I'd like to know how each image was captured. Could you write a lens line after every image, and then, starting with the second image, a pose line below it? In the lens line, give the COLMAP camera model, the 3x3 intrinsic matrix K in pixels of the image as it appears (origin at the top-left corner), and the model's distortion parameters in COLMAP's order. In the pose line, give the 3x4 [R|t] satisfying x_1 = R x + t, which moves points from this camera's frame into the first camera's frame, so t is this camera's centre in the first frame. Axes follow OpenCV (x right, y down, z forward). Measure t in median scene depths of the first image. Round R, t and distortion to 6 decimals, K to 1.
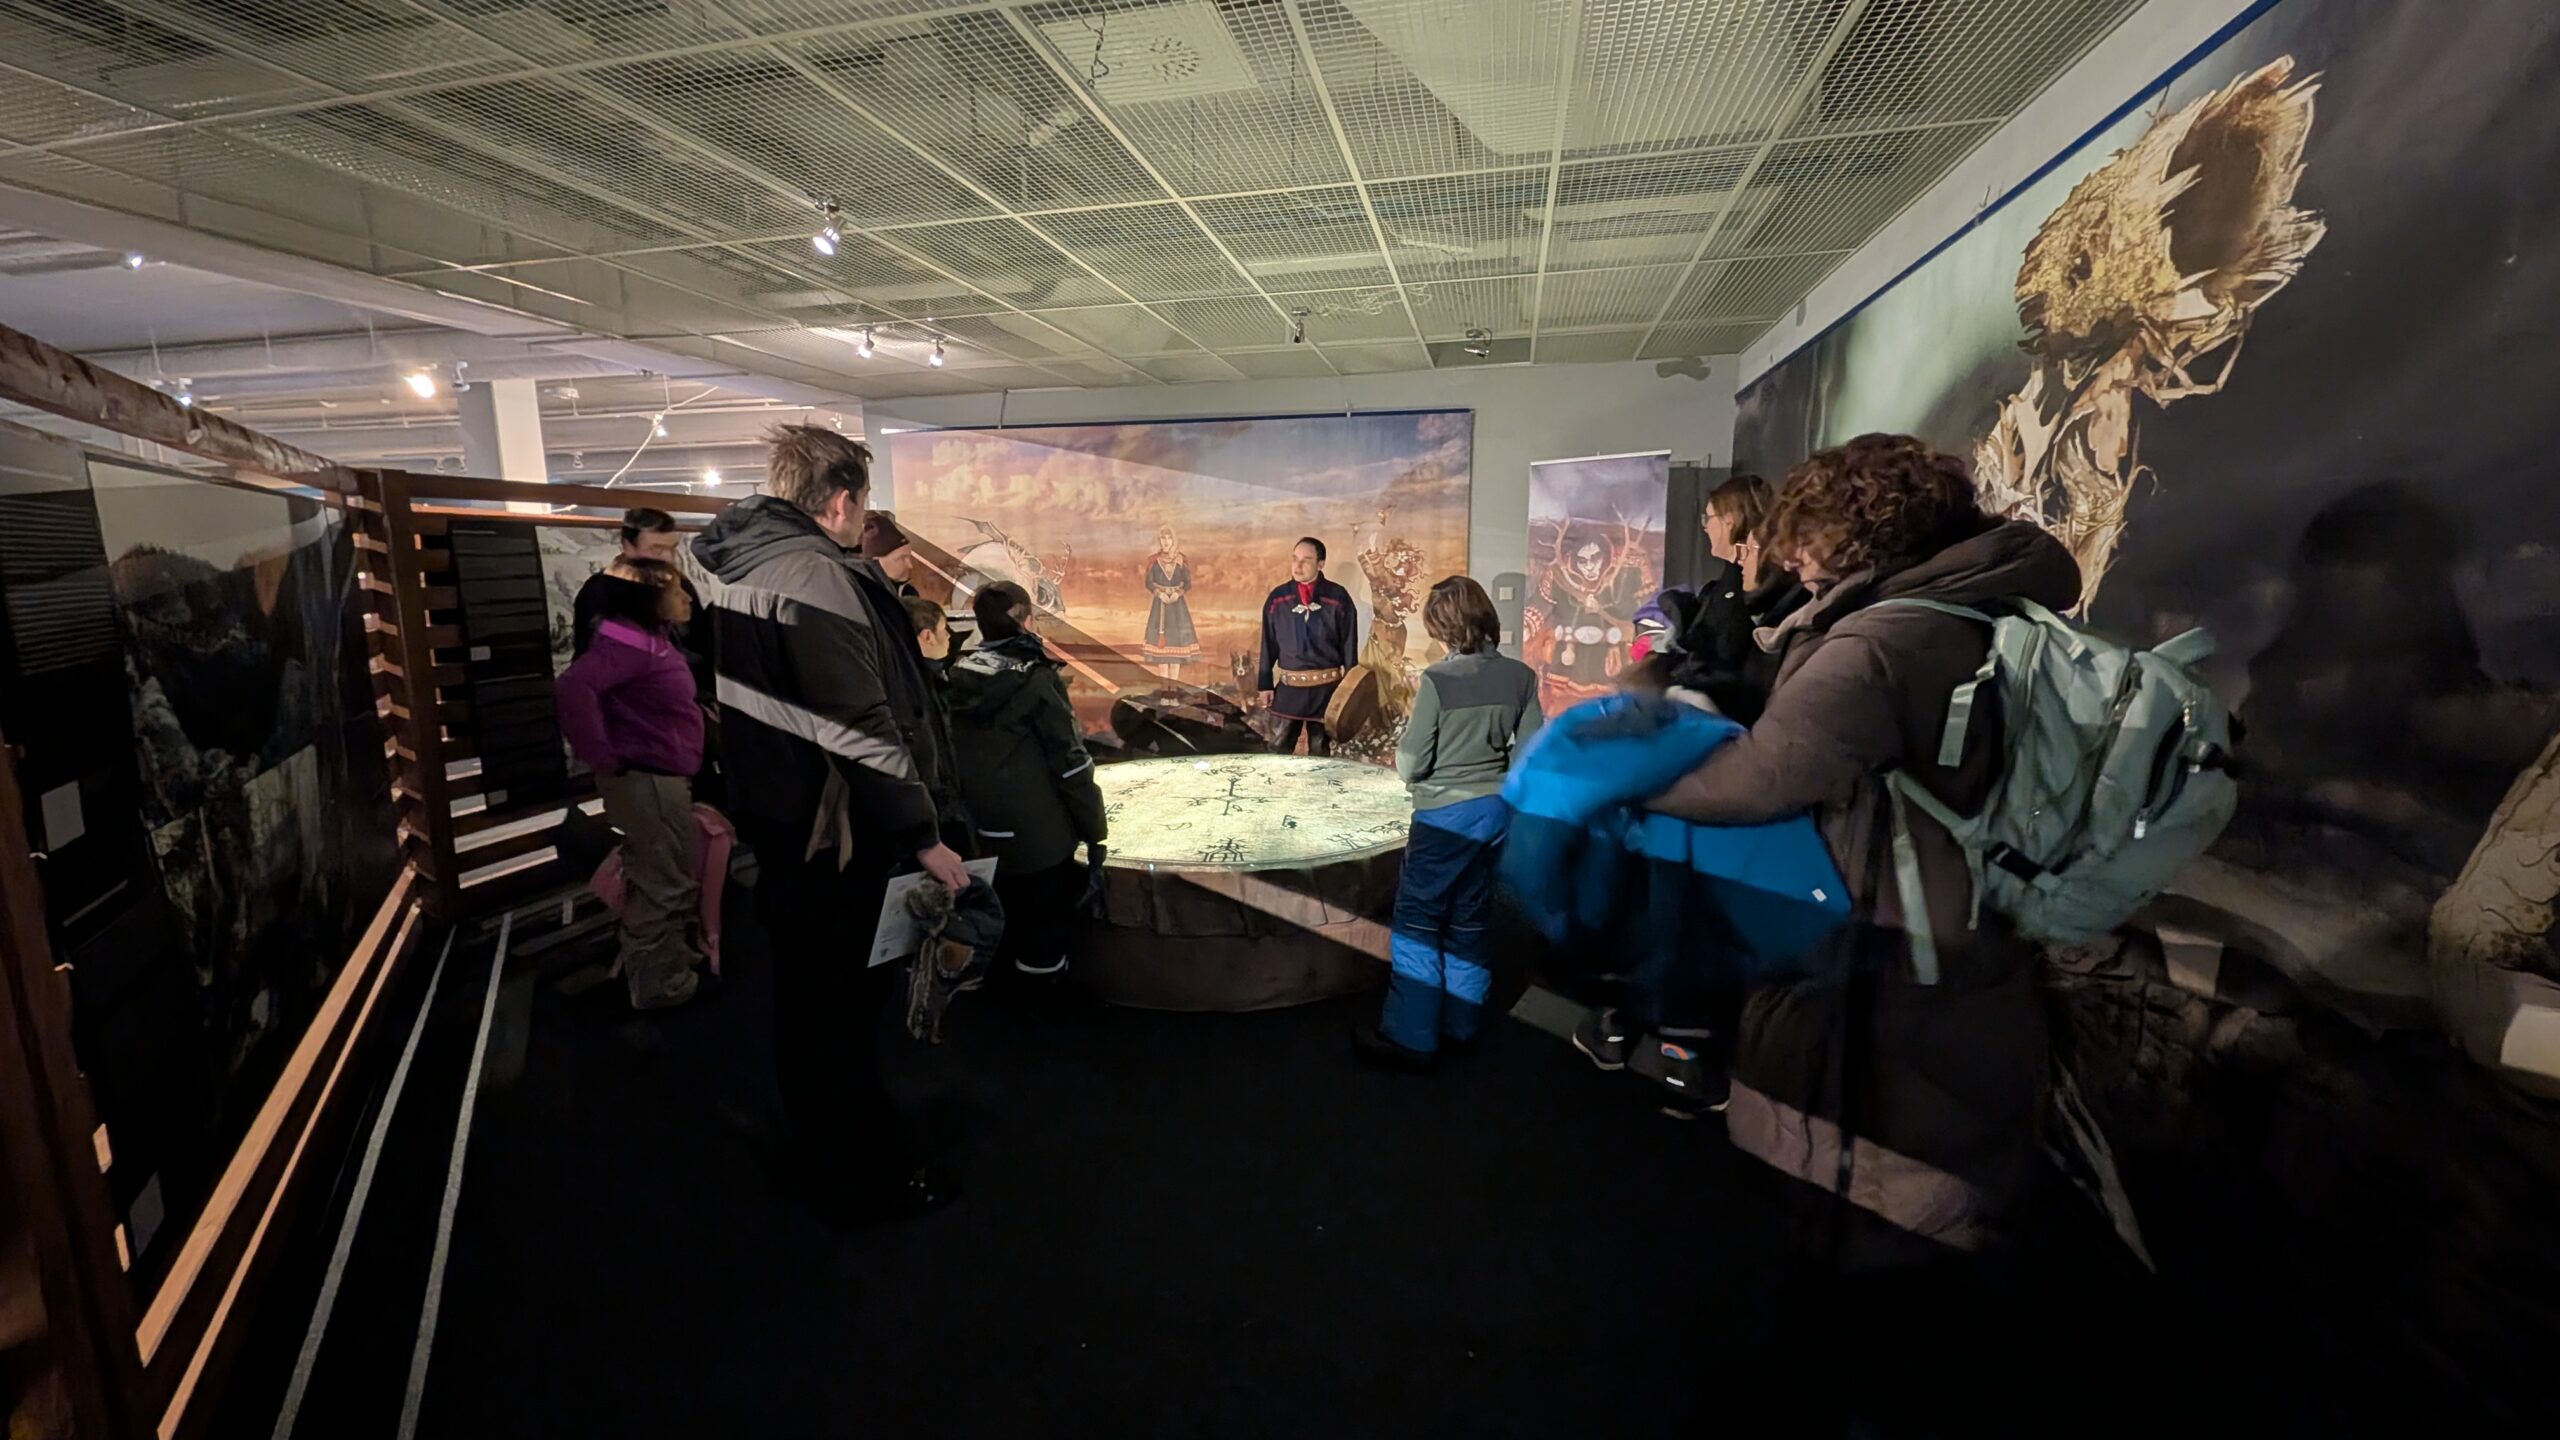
lens RADIAL K [[984.9, 0, 1276.8], [0, 984.9, 716.2], [0, 0, 1]] dist [0.006277, -0.000613]
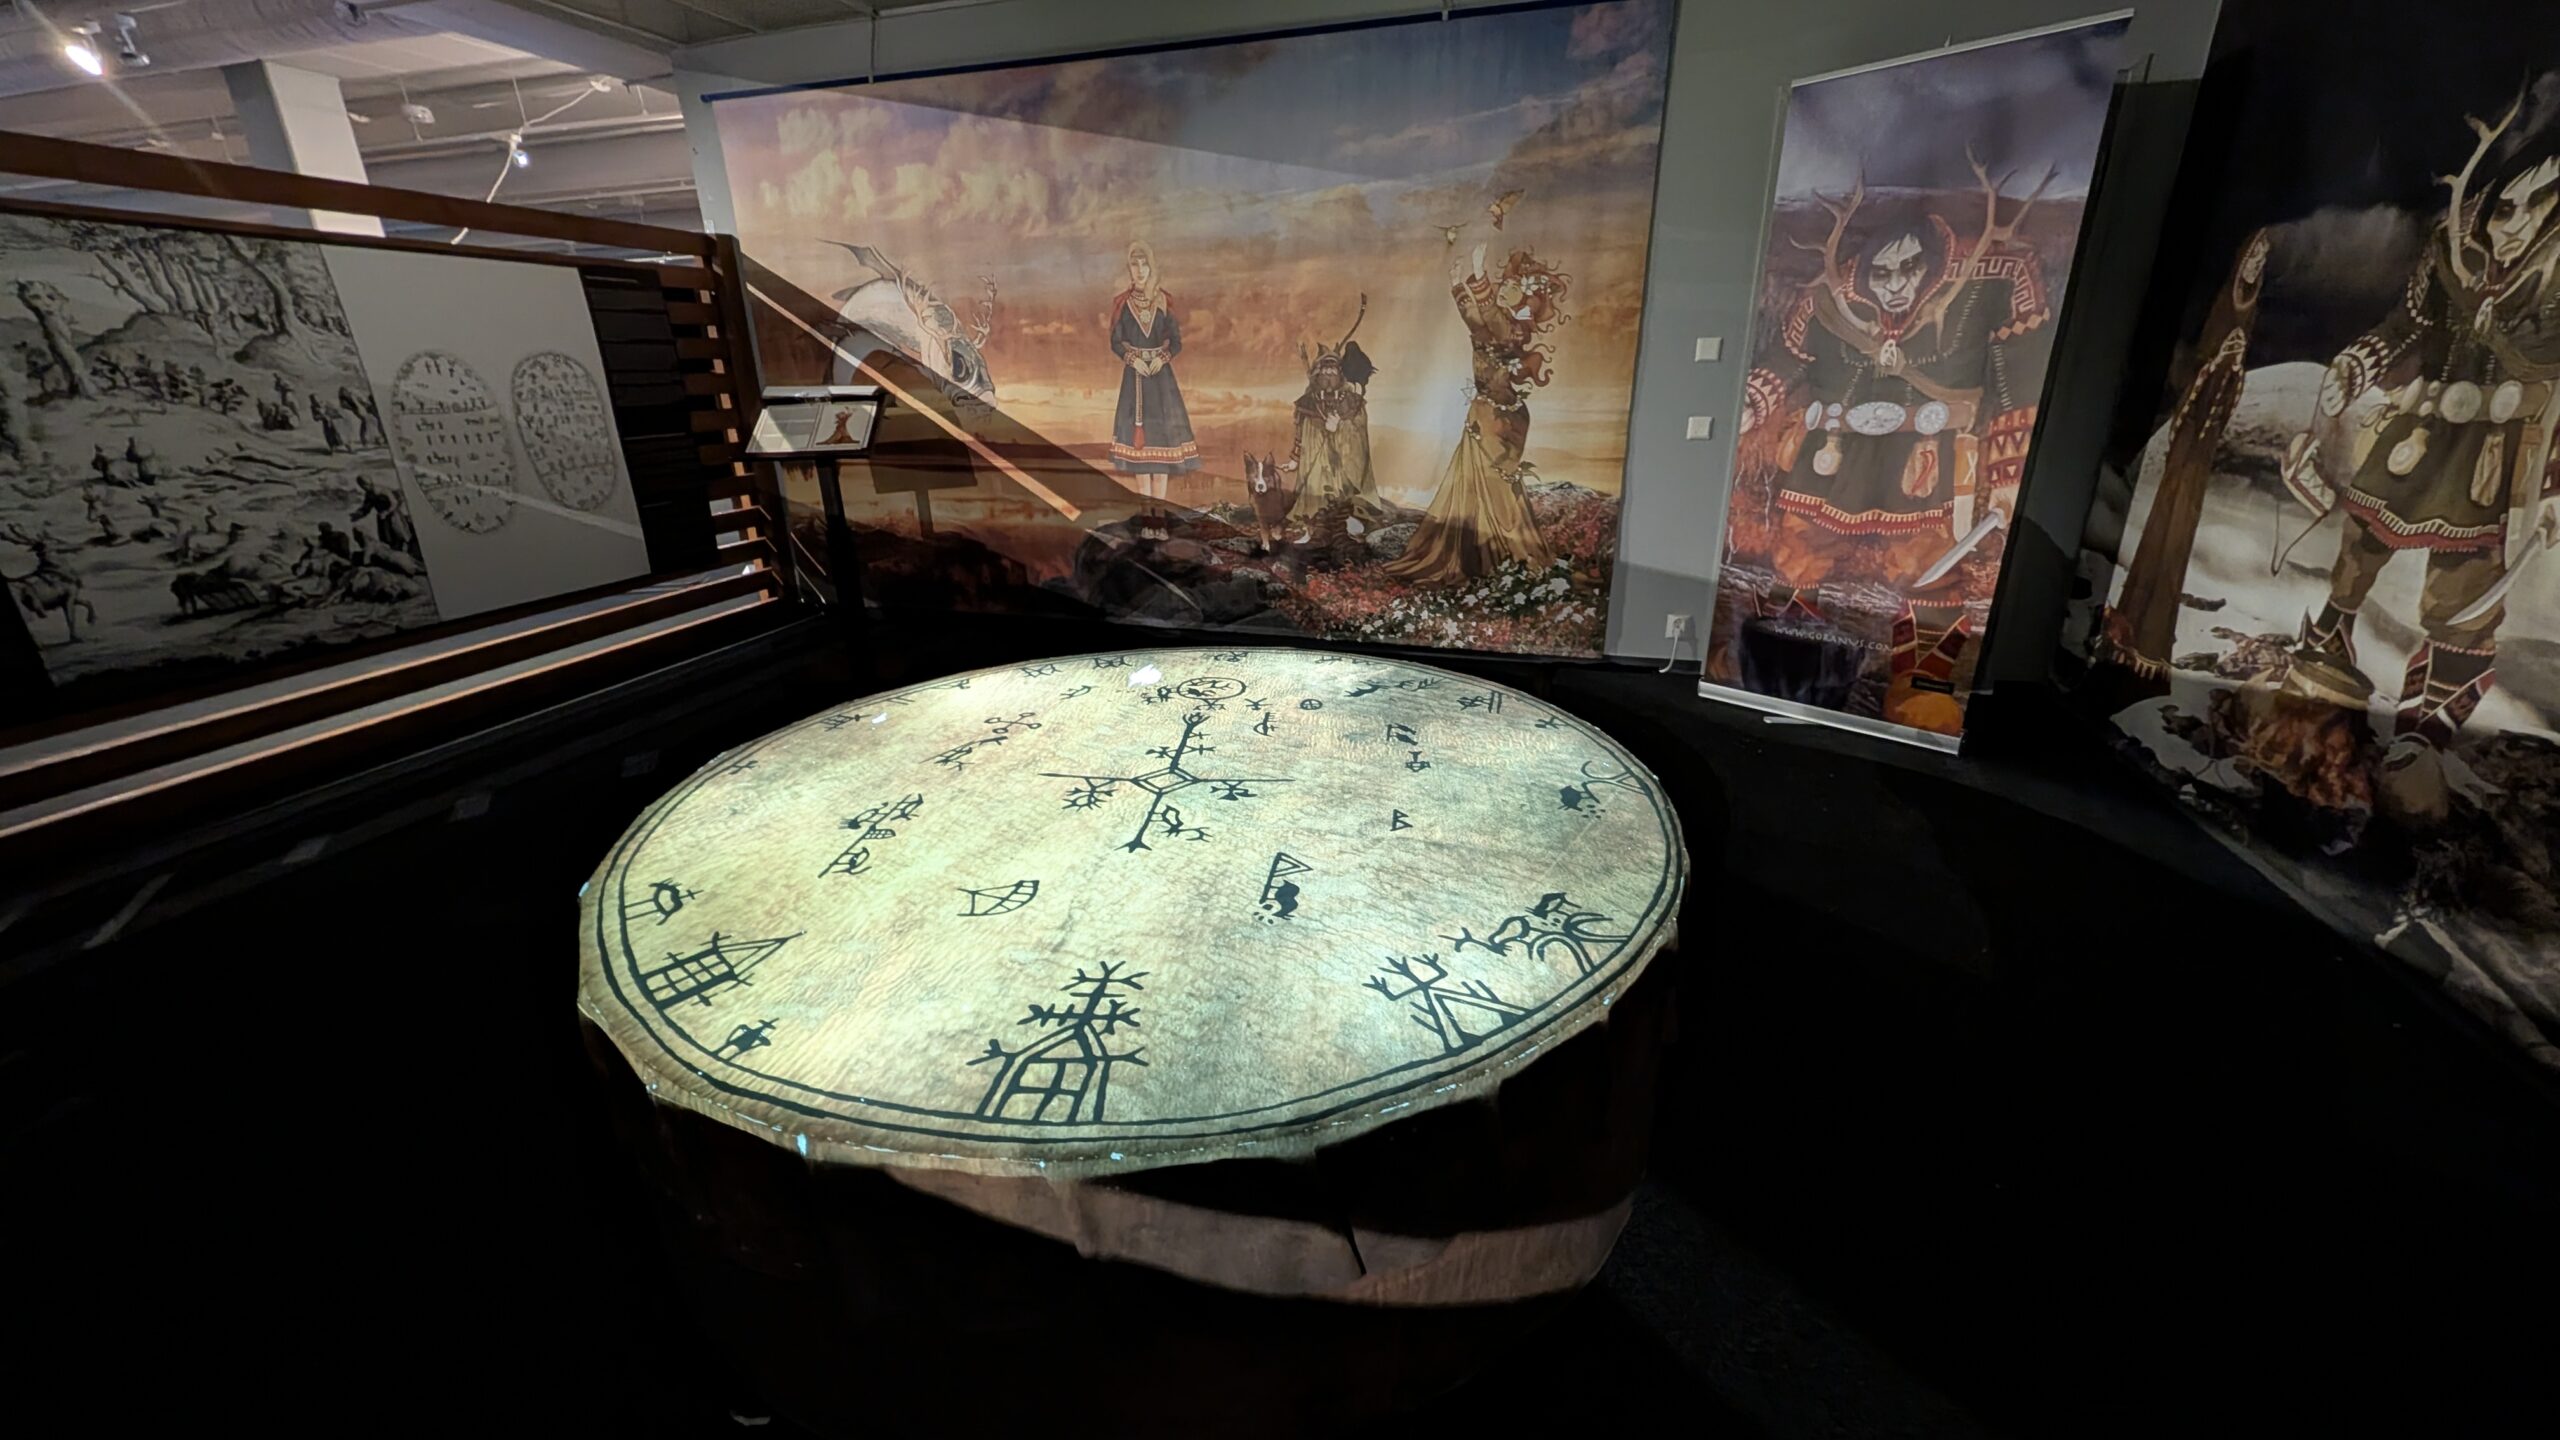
lens RADIAL K [[984.9, 0, 1276.7], [0, 984.9, 713.2], [0, 0, 1]] dist [0.006277, -0.000613]
pose [[0.997457, 0.014466, -0.069784, 0.034681], [-0.001208, 0.982473, 0.186399, -0.033011], [0.071257, -0.185841, 0.979993, 0.575216]]
